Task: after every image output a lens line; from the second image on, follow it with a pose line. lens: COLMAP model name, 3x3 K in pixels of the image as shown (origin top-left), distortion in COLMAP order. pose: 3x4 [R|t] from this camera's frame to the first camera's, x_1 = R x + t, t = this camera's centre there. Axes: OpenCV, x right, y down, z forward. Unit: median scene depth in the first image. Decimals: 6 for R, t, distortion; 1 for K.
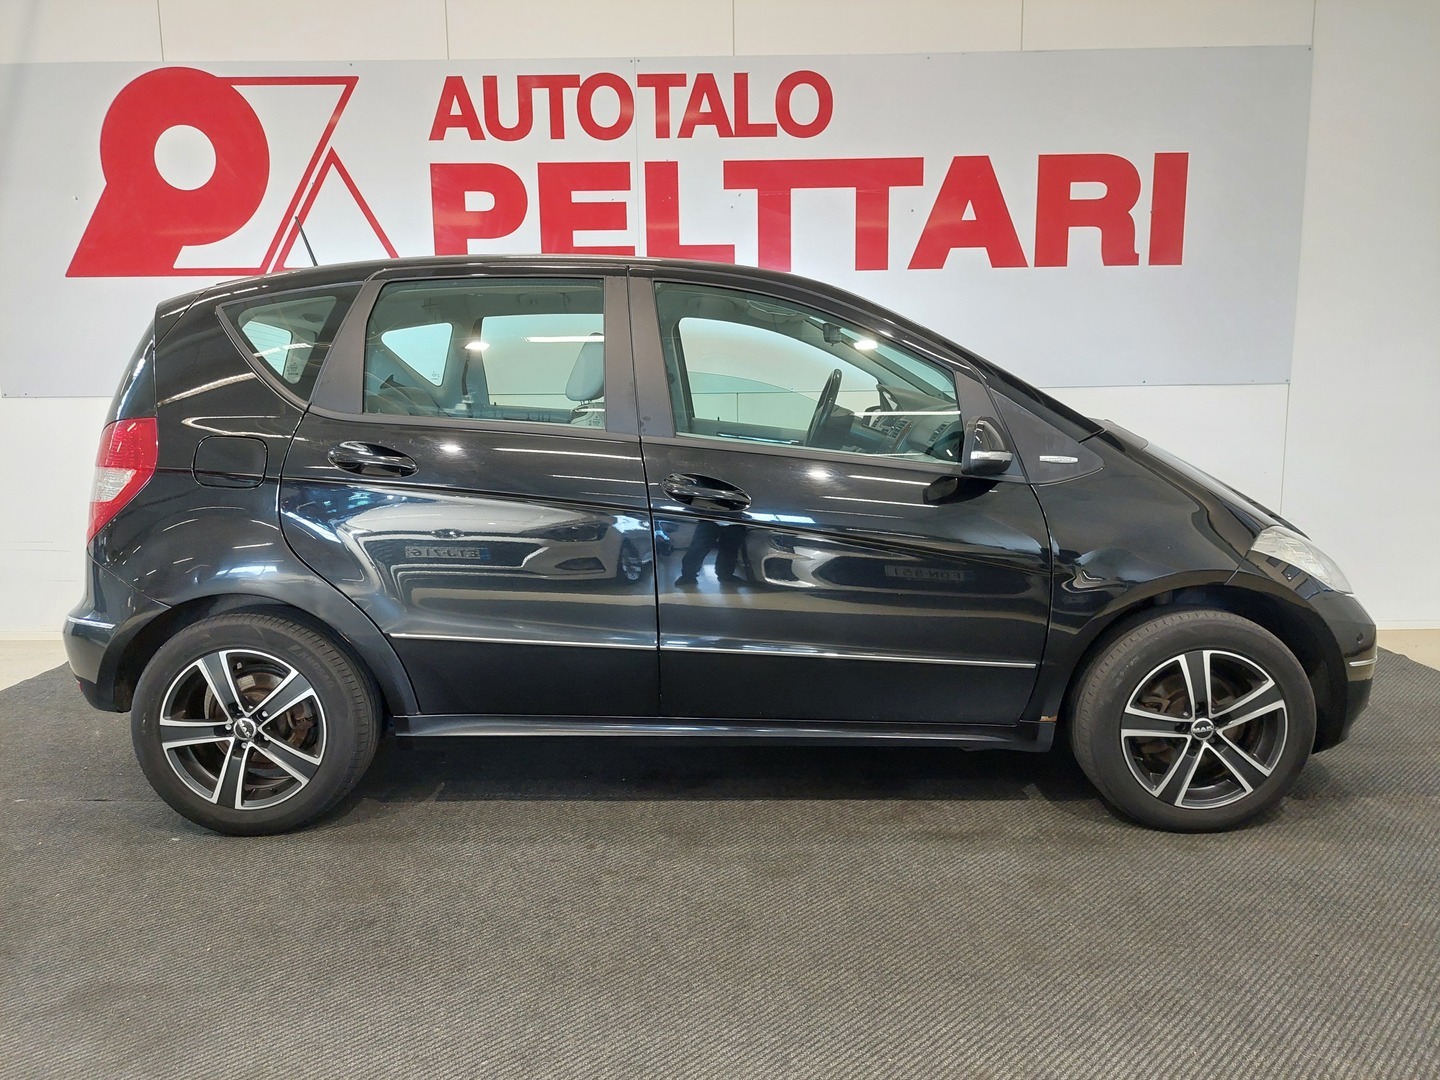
lens RADIAL K [[1040.6, 0, 723.2], [0, 1040.6, 546.7], [0, 0, 1]] dist [0.067907, -0.072778]
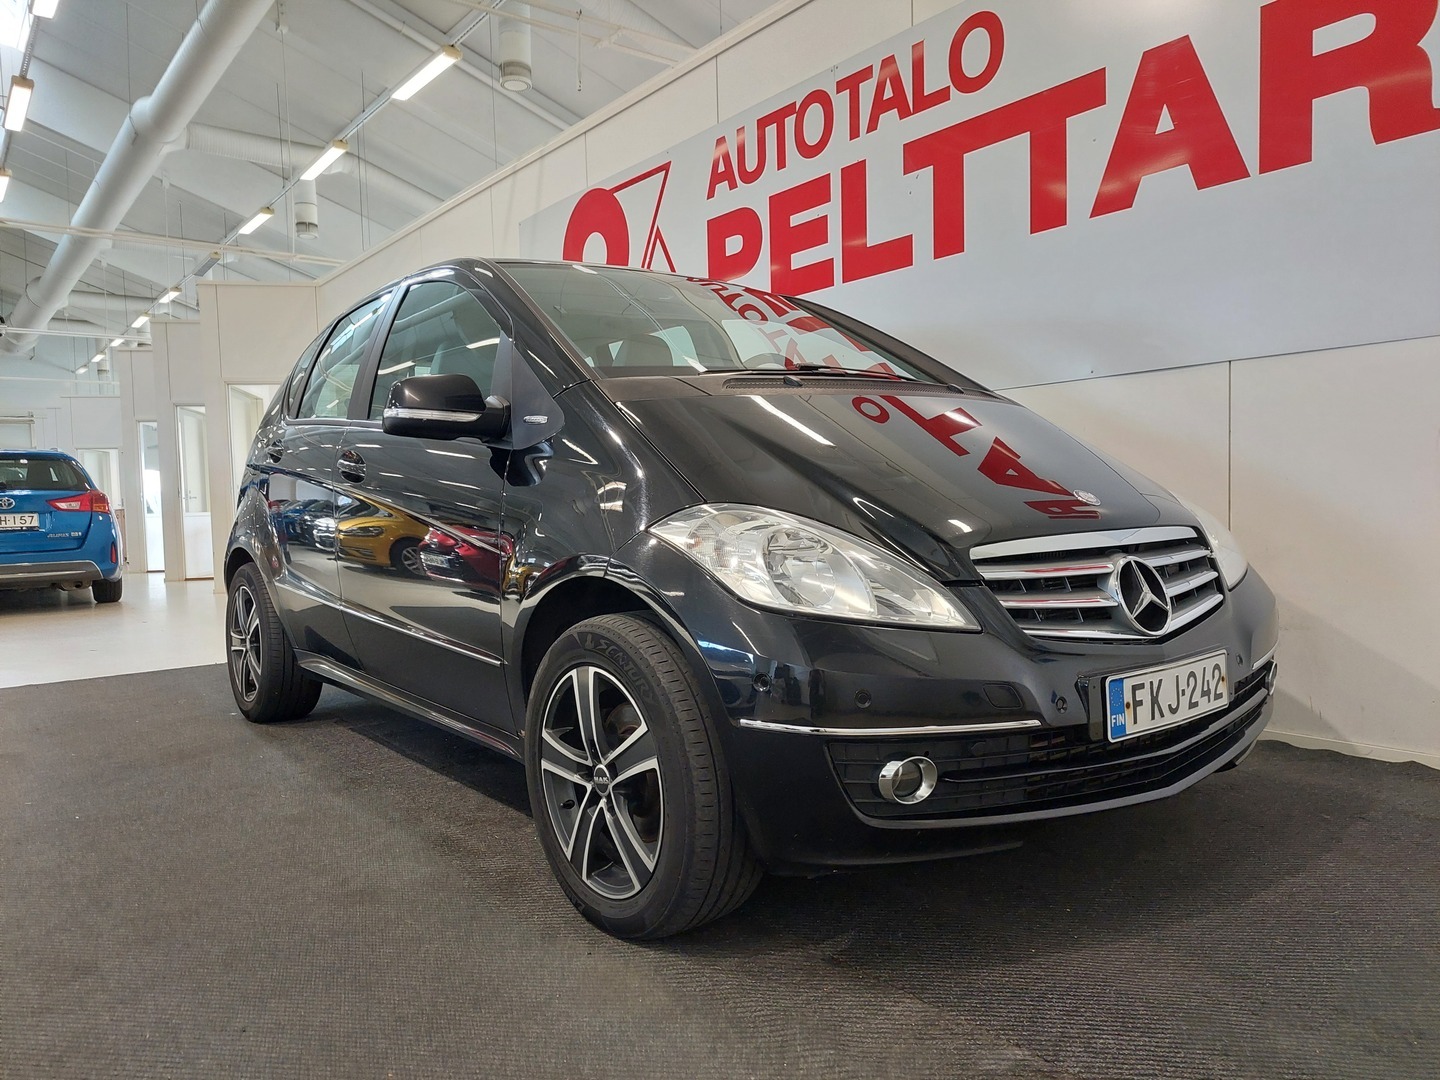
lens RADIAL K [[1029.1, 0, 726.6], [0, 1029.1, 566.3], [0, 0, 1]] dist [0.035191, -0.042100]
pose [[0.626857, 0.043473, -0.777921, 0.610471], [-0.089720, 0.995828, -0.016647, 0.019062], [0.773951, 0.080230, 0.628142, 0.358083]]
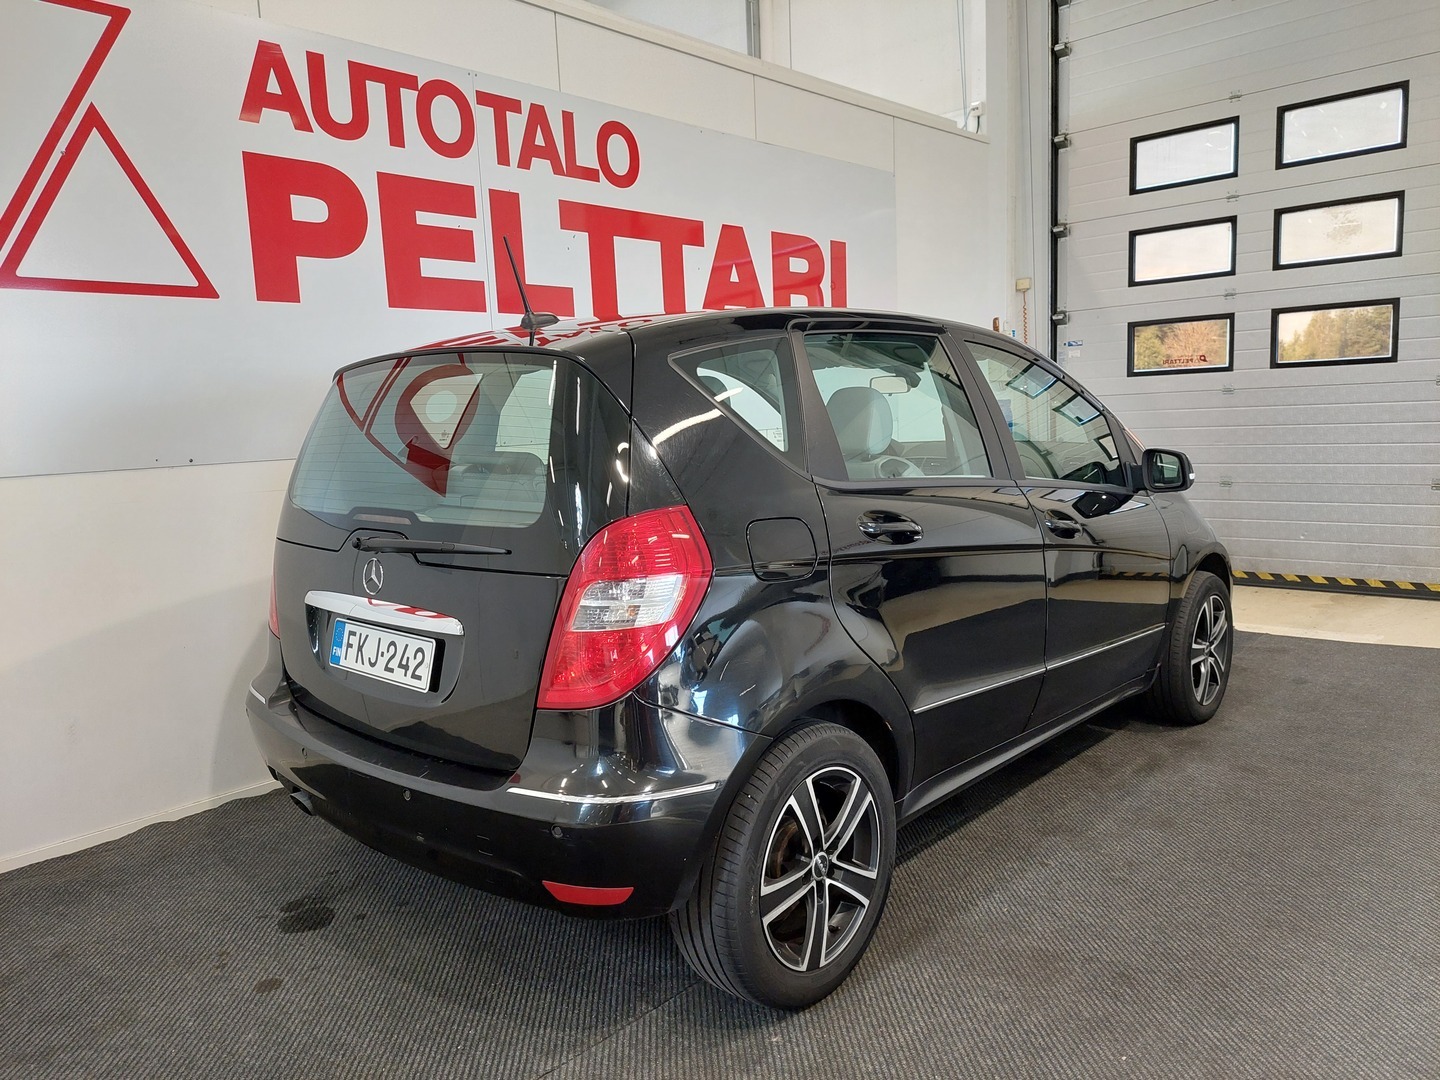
lens RADIAL K [[1044.4, 0, 723.2], [0, 1044.4, 546.6], [0, 0, 1]] dist [0.043944, -0.049656]
pose [[0.666323, -0.113098, 0.737036, -0.634402], [0.139813, 0.989850, 0.025493, -0.061918], [-0.732439, 0.086060, 0.675372, 0.280671]]
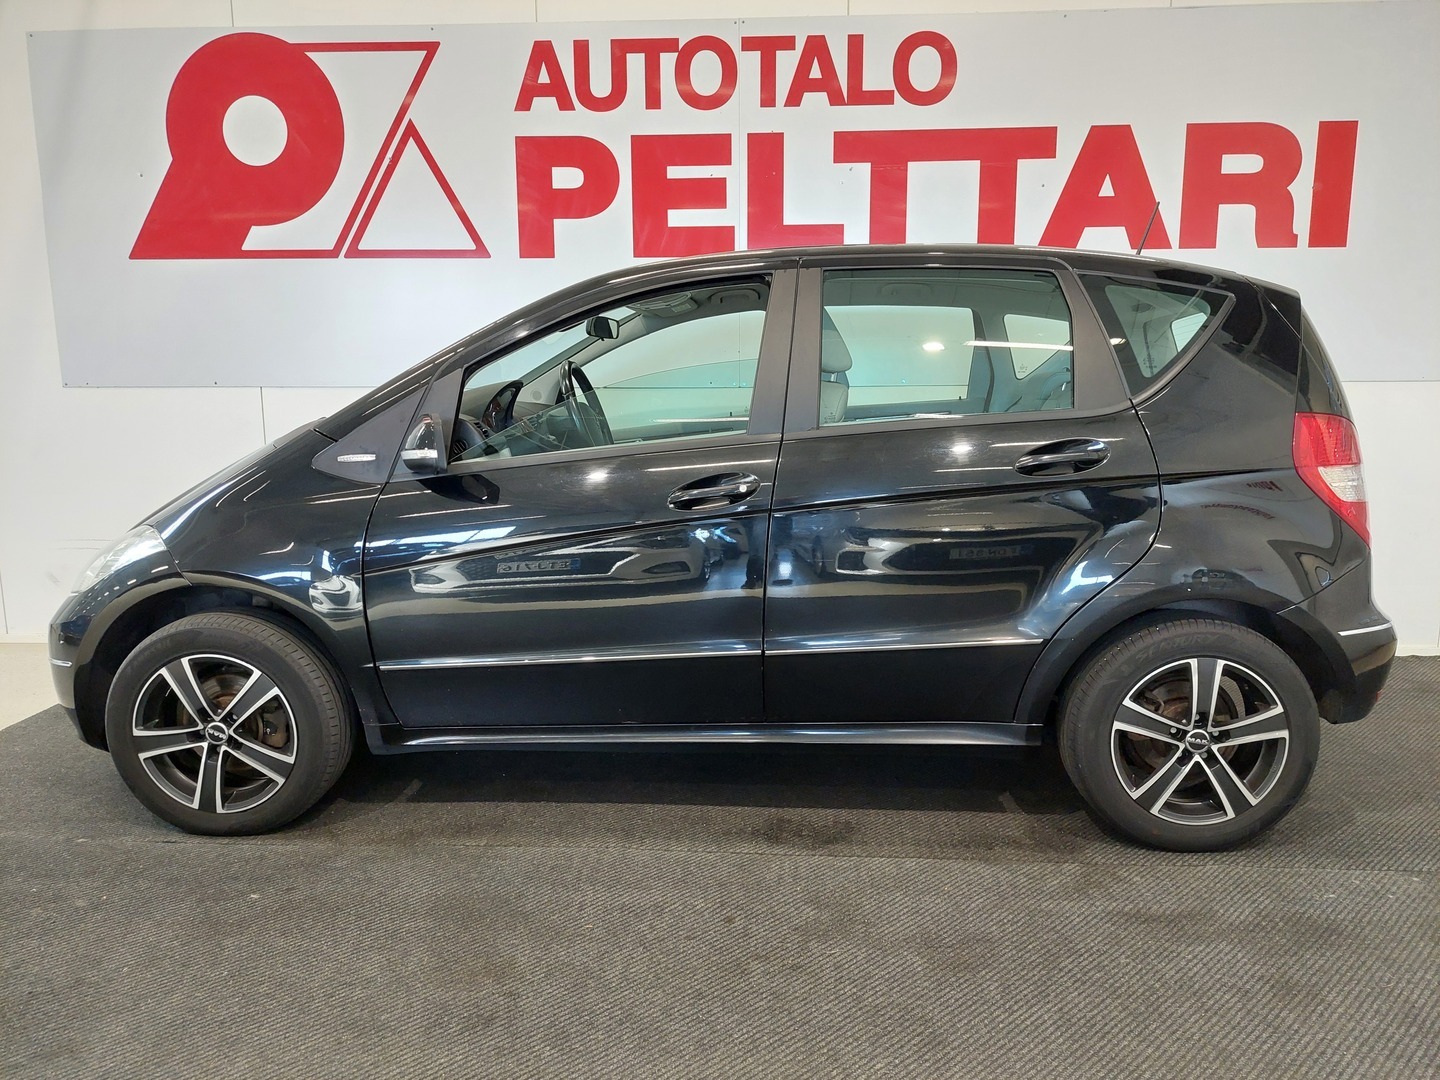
lens RADIAL K [[1040.6, 0, 723.2], [0, 1040.6, 546.7], [0, 0, 1]] dist [0.067907, -0.072778]
pose [[0.999255, 0.012120, -0.036646, -0.058342], [-0.011713, 0.999868, 0.011286, -0.016763], [0.036778, -0.010848, 0.999265, 0.080744]]
